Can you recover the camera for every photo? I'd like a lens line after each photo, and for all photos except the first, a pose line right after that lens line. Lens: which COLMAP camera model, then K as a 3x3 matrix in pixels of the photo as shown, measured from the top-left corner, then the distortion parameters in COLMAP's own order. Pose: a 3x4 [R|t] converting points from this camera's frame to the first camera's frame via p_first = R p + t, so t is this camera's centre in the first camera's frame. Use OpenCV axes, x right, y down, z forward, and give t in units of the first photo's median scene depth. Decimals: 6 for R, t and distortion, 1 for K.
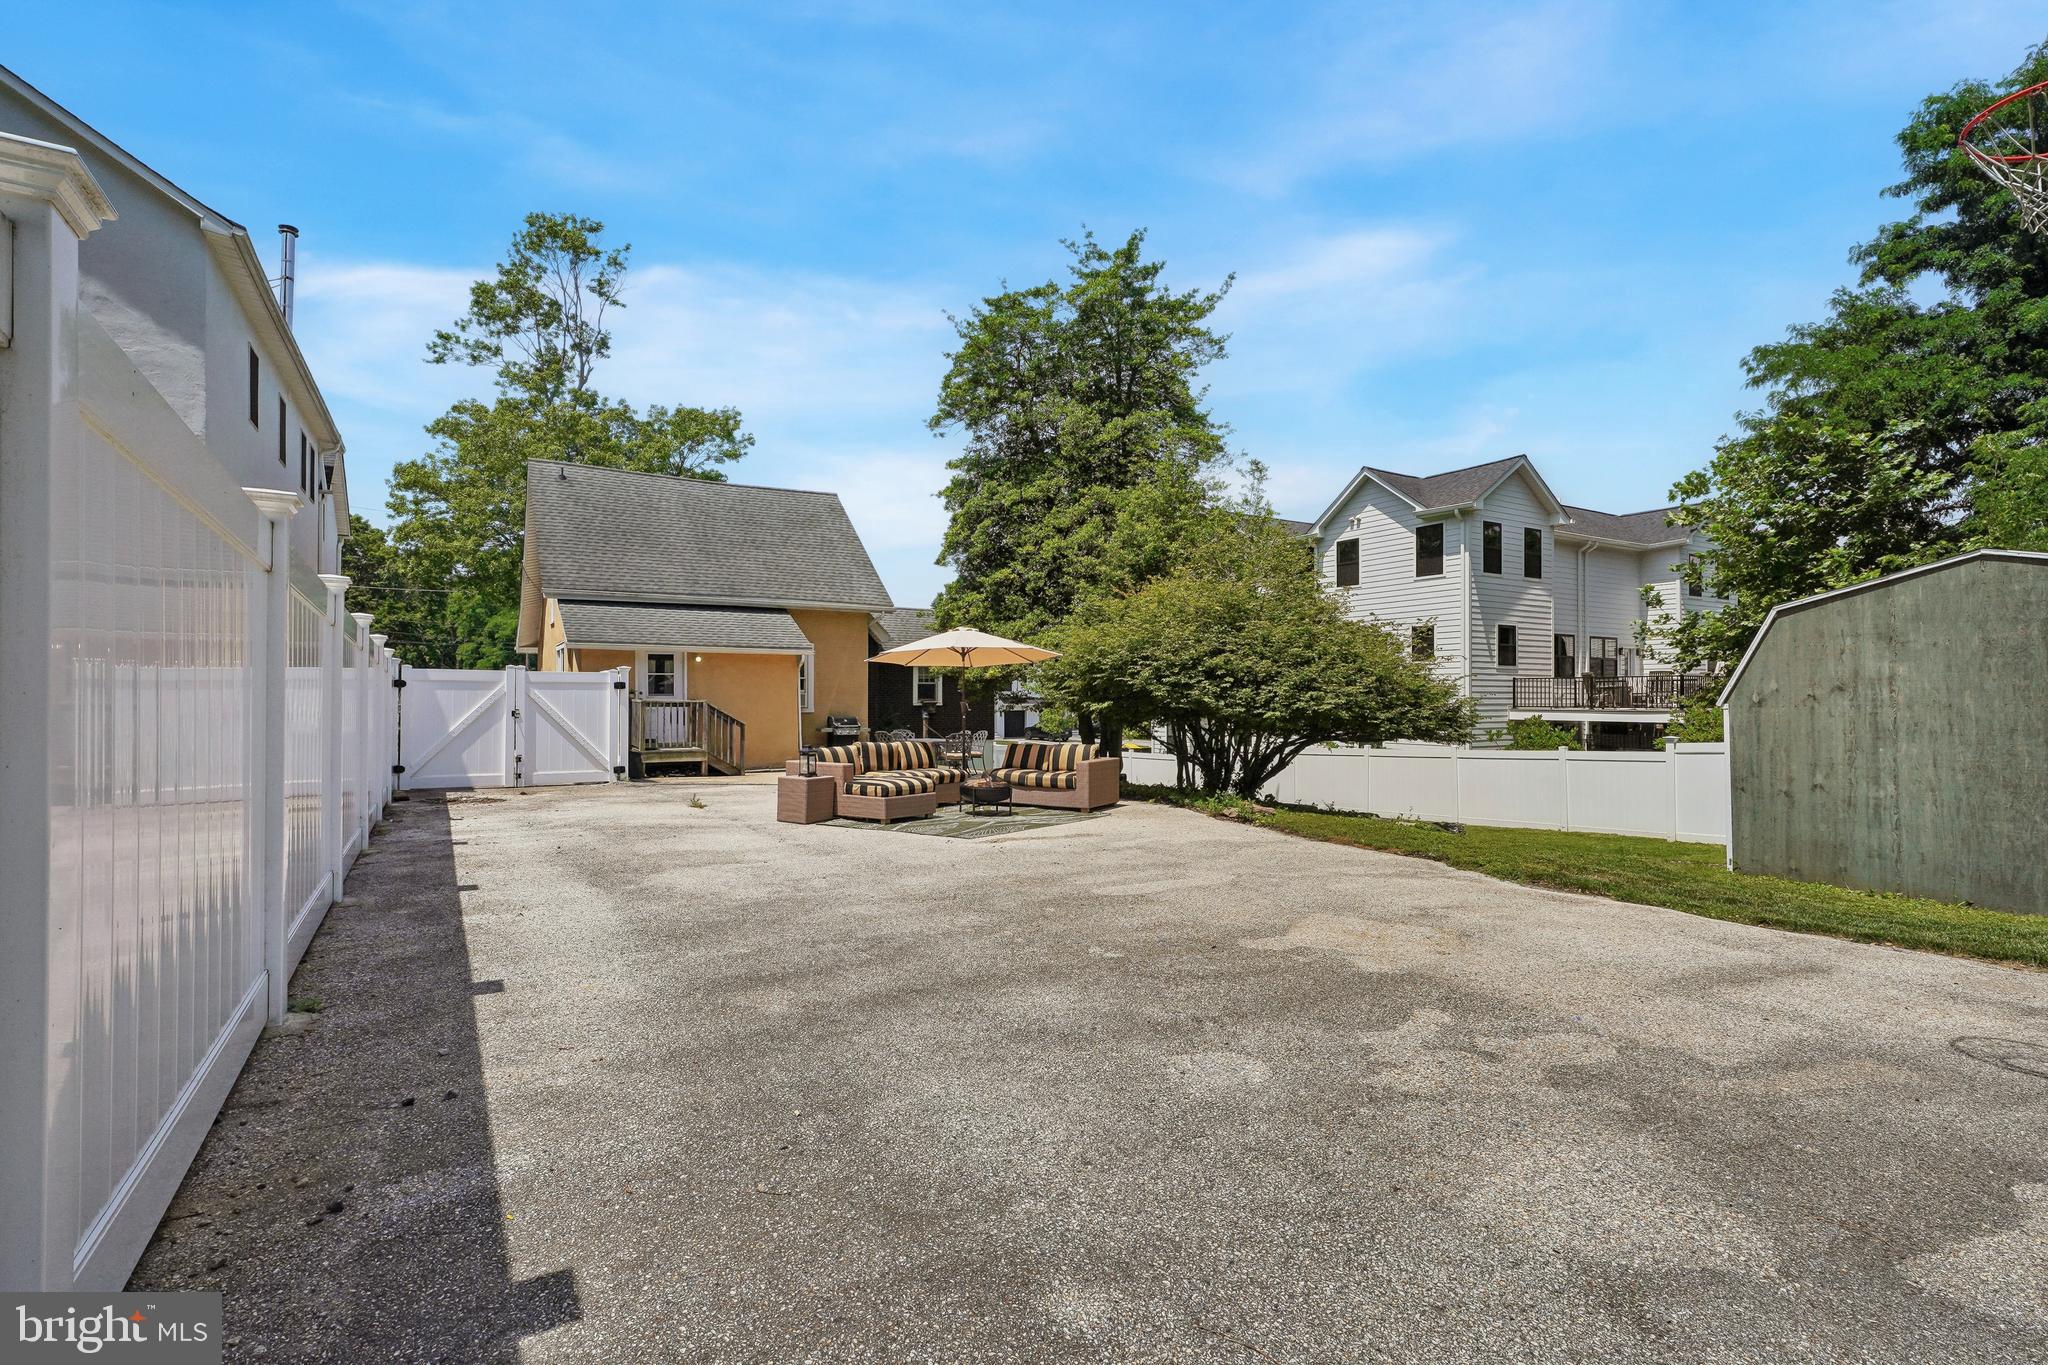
lens RADIAL K [[914.0, 0, 1036.0], [0, 914.0, 691.2], [0, 0, 1]] dist [0.000958, 0.000035]
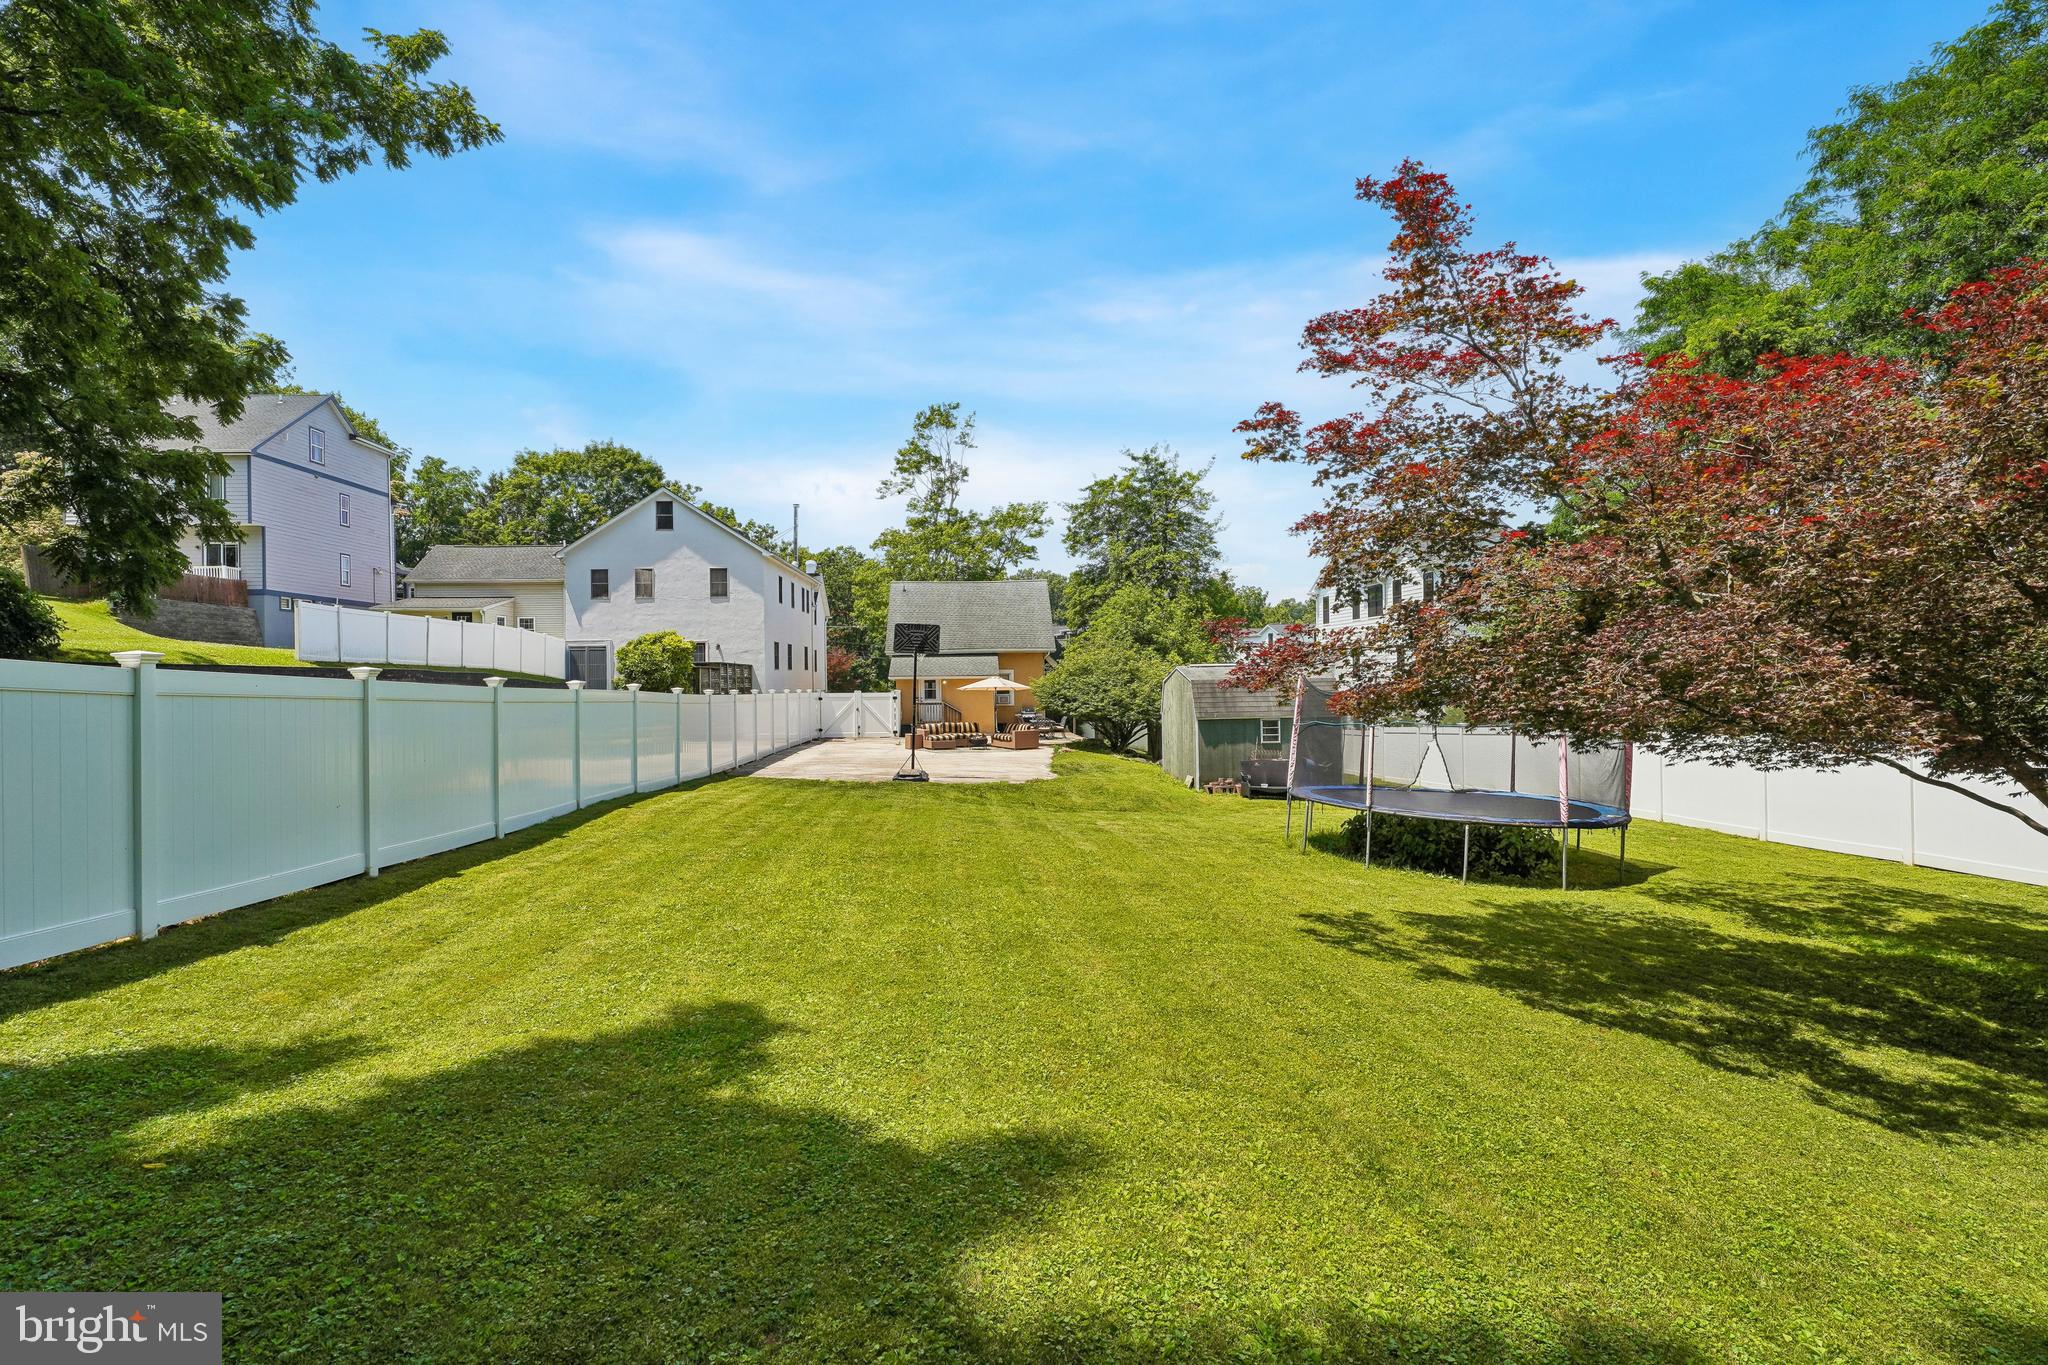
lens RADIAL K [[914.0, 0, 1036.0], [0, 914.0, 691.2], [0, 0, 1]] dist [0.000958, 0.000035]
pose [[0.881485, 0.000899, -0.472212, 0.430926], [0.013296, 0.999554, 0.026721, -0.035115], [0.472025, -0.029833, 0.881080, -0.410262]]
